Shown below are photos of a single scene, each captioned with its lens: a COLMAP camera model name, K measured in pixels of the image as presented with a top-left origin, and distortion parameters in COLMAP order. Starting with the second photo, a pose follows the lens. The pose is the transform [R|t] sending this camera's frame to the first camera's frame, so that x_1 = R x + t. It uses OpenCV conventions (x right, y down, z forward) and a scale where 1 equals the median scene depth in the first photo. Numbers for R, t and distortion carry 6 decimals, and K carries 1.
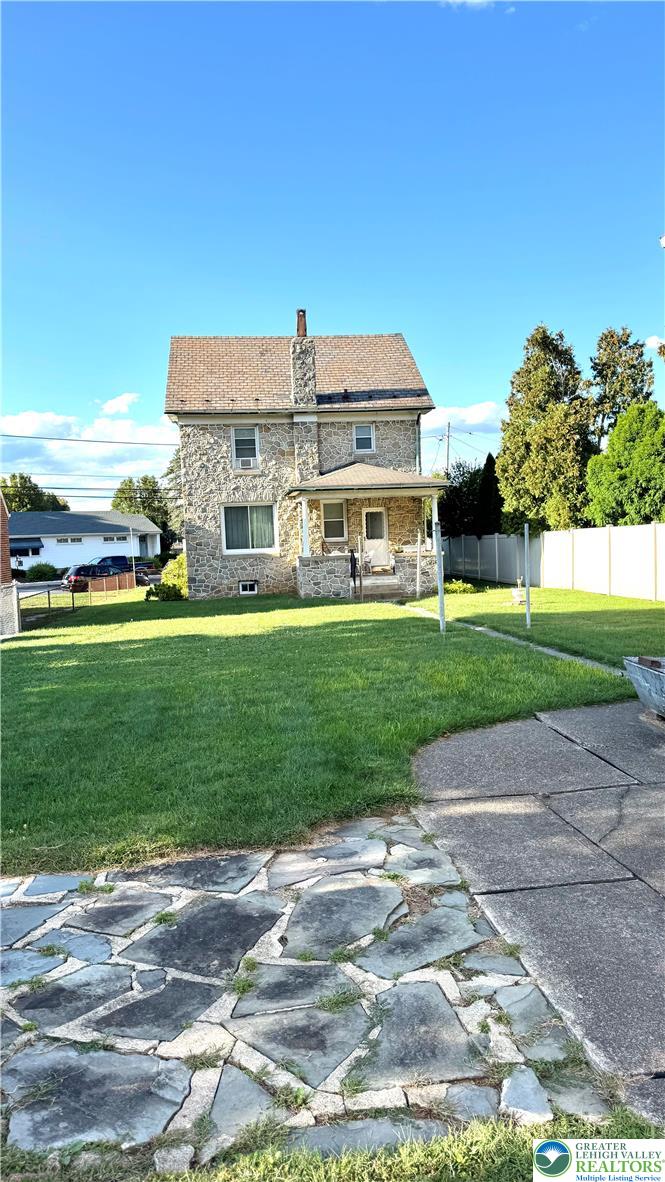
lens RADIAL K [[824.1, 0, 332.5], [0, 824.1, 591.0], [0, 0, 1]] dist [0.018388, -0.005336]
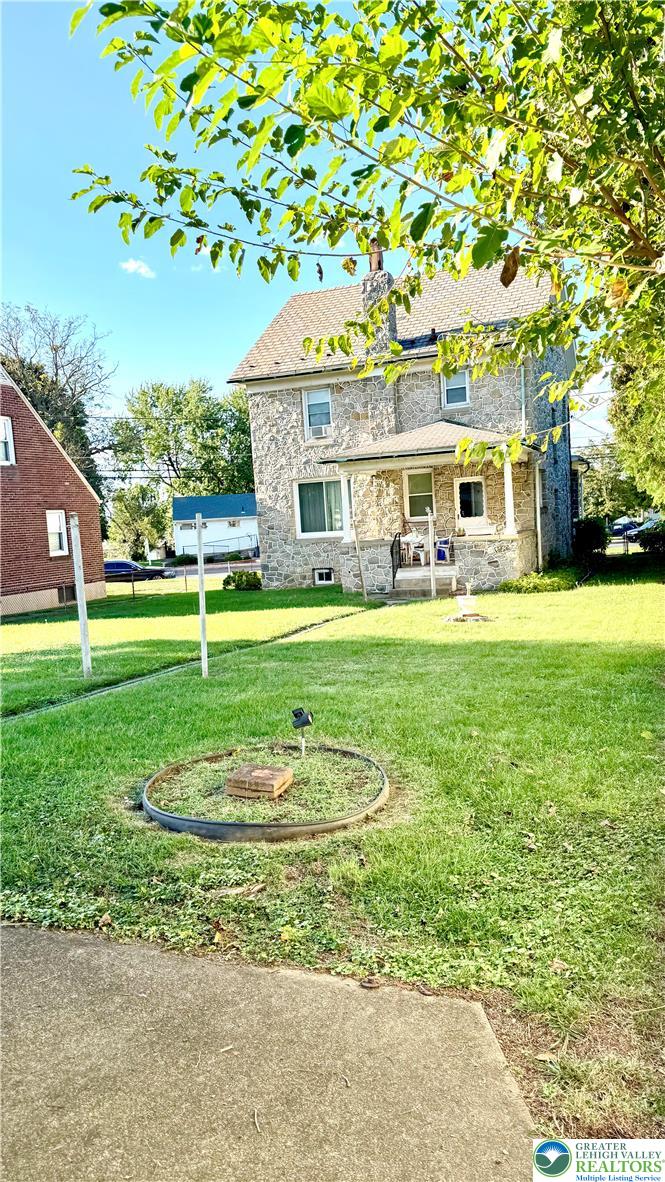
lens RADIAL K [[824.1, 0, 332.5], [0, 824.1, 591.0], [0, 0, 1]] dist [0.018388, -0.005336]
pose [[0.866007, 0.025313, -0.499390, 0.340341], [-0.004725, 0.999087, 0.042448, -0.026004], [0.500009, -0.034401, 0.865337, 0.259264]]
